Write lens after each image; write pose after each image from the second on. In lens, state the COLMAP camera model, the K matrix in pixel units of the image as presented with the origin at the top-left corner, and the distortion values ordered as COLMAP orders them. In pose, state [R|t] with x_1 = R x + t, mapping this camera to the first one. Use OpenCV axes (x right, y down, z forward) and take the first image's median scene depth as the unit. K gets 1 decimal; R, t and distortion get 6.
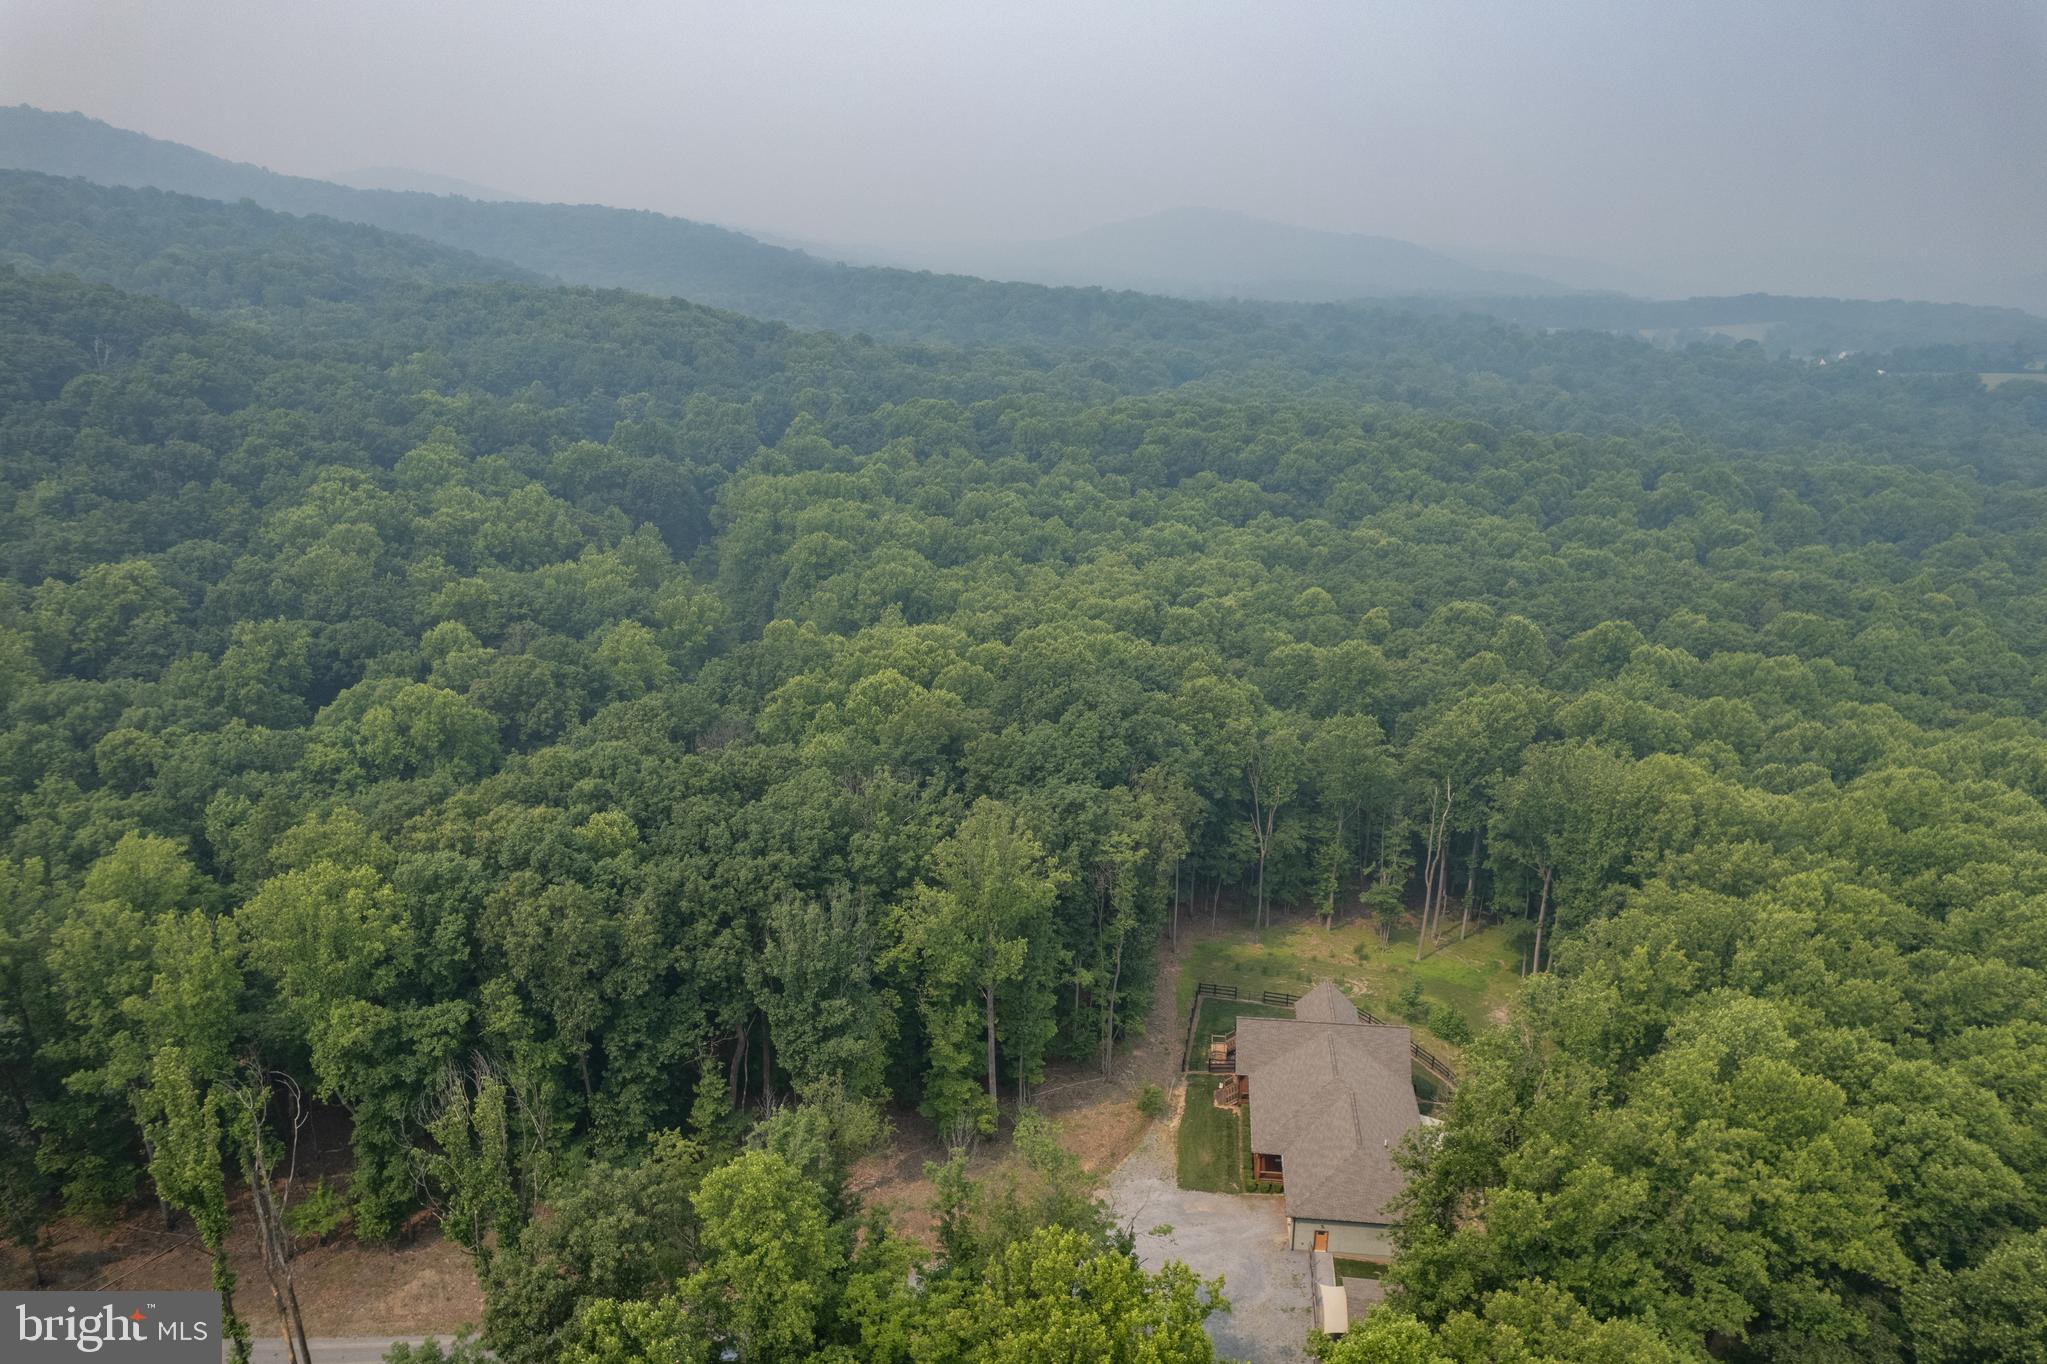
lens RADIAL K [[1317.2, 0, 1028.7], [0, 1317.2, 683.7], [0, 0, 1]] dist [-0.071719, 0.062705]
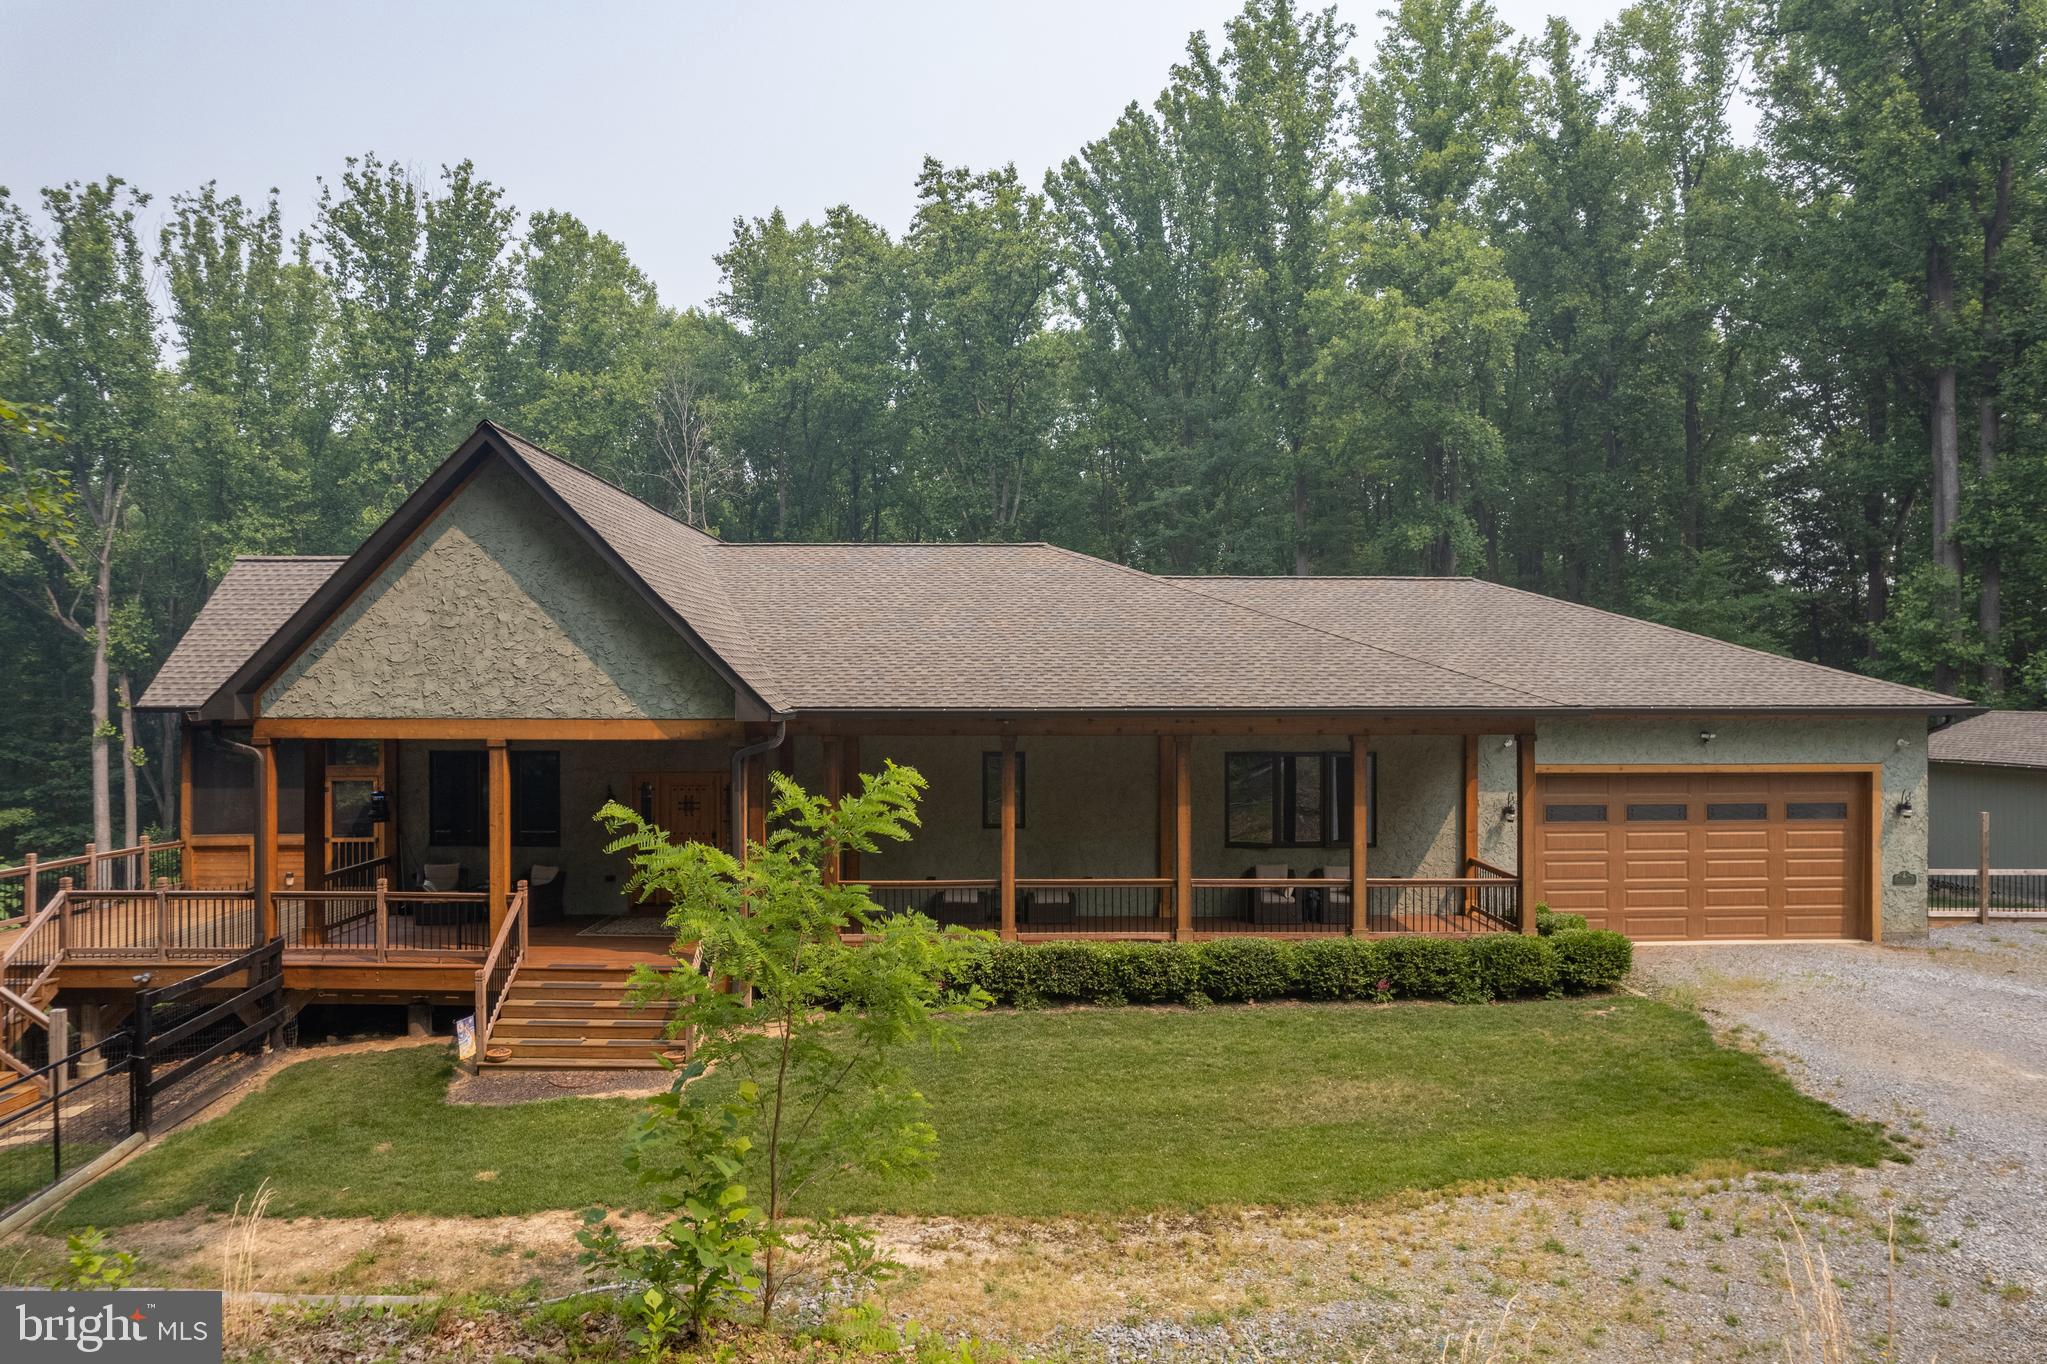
lens RADIAL K [[1317.2, 0, 1032.7], [0, 1317.2, 686.9], [0, 0, 1]] dist [-0.071719, 0.062705]
pose [[-0.136784, 0.016484, 0.990464, 0.017466], [0.332574, 0.942592, 0.030242, 0.289016], [-0.933105, 0.333539, -0.134413, 0.952260]]
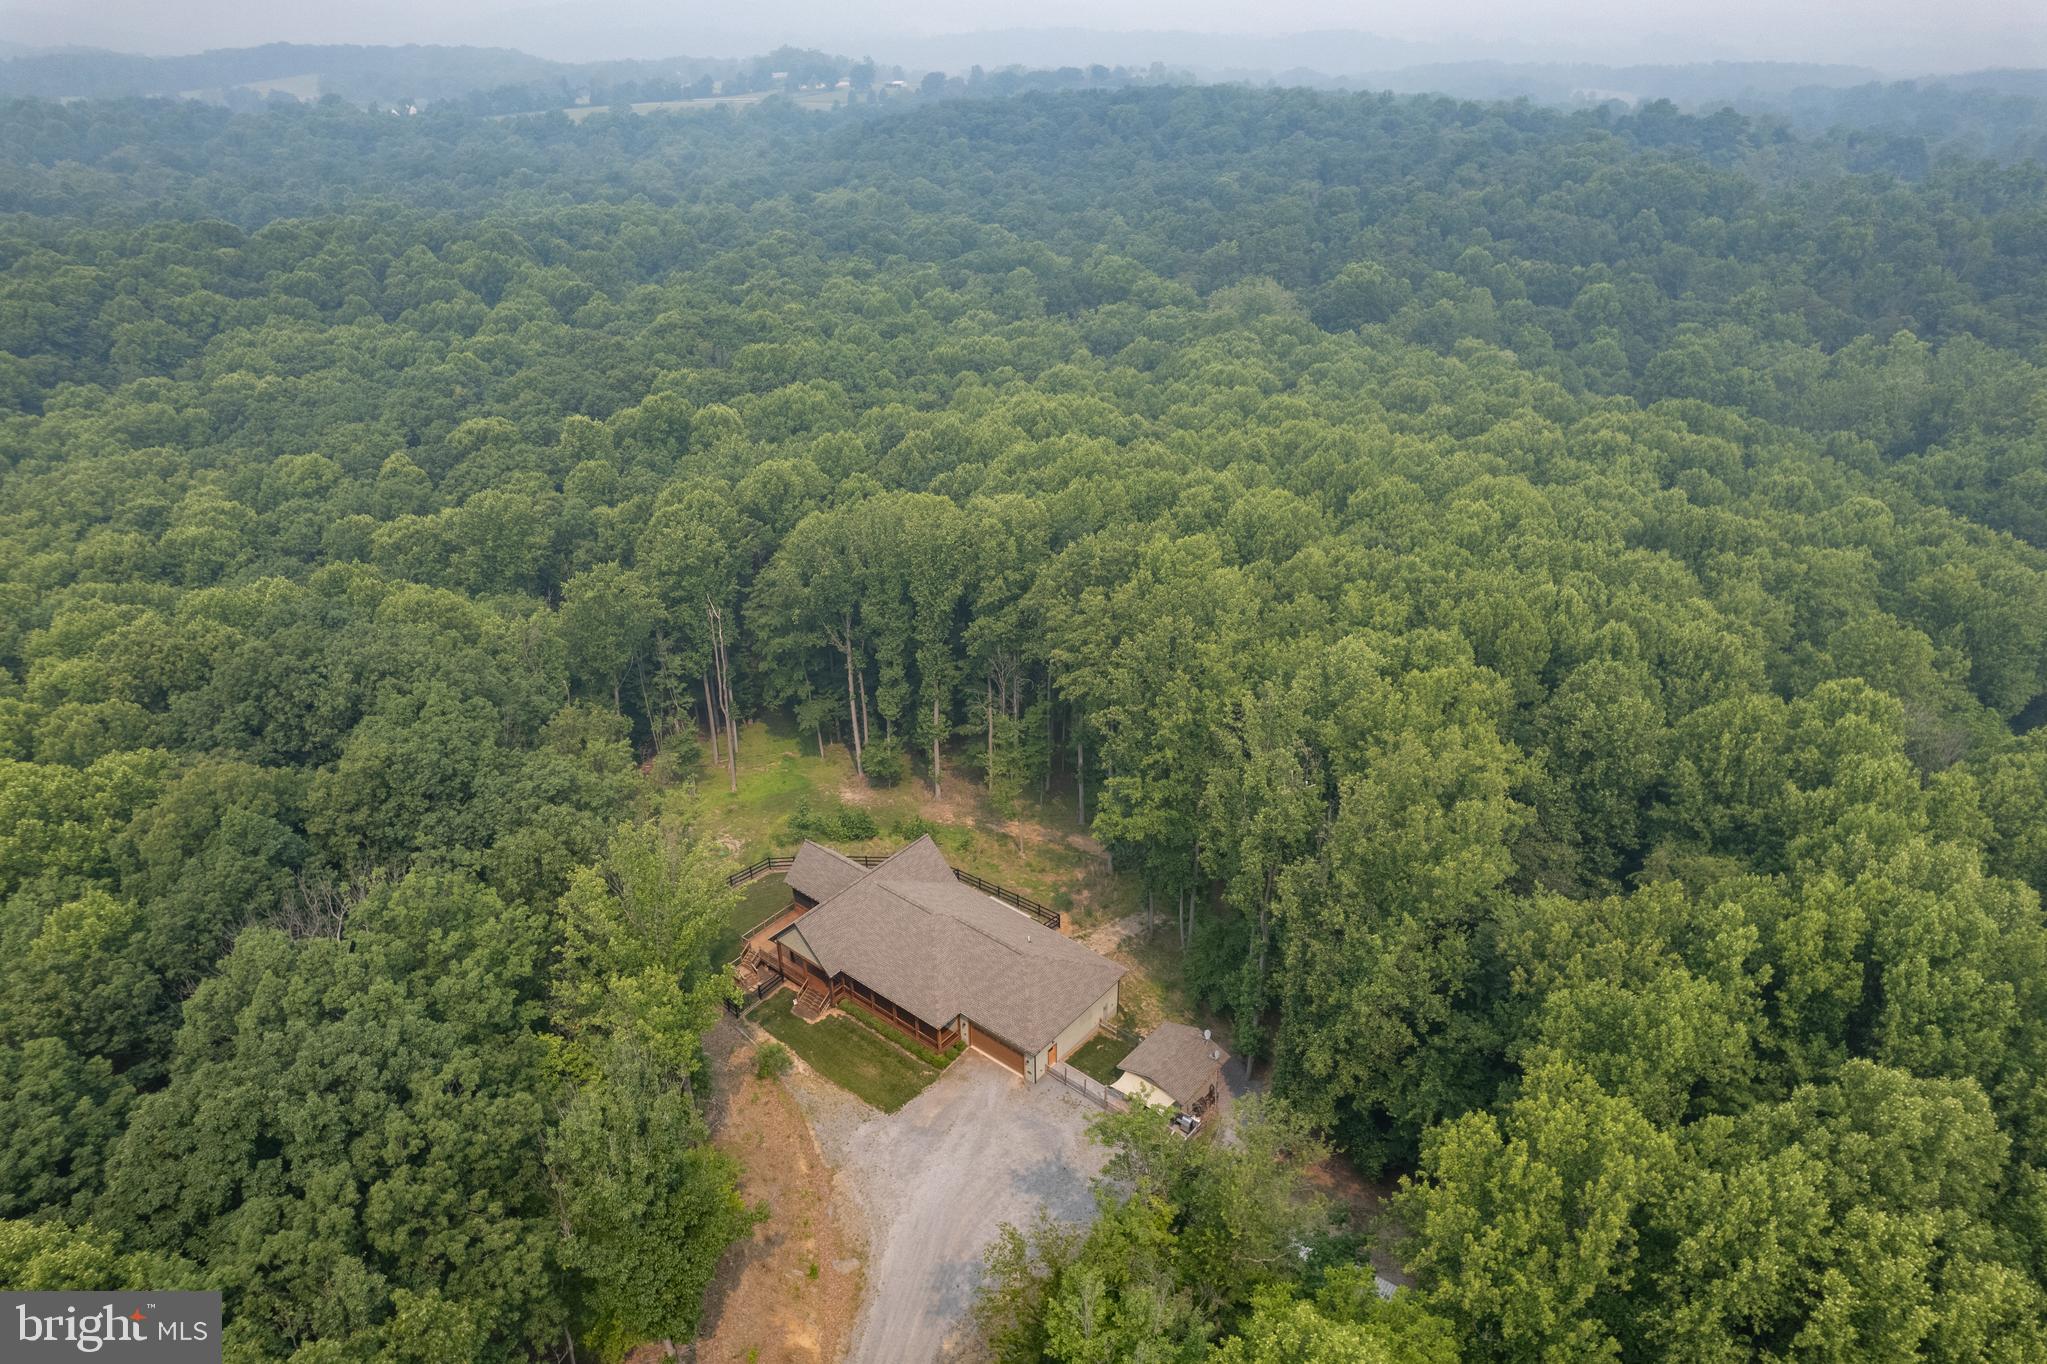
lens RADIAL K [[1317.2, 0, 1039.3], [0, 1317.2, 689.8], [0, 0, 1]] dist [-0.071719, 0.062705]
pose [[0.520693, -0.412372, 0.747548, -0.333410], [0.279613, 0.909689, 0.307055, -0.103911], [-0.806657, 0.049143, 0.588973, 0.343537]]
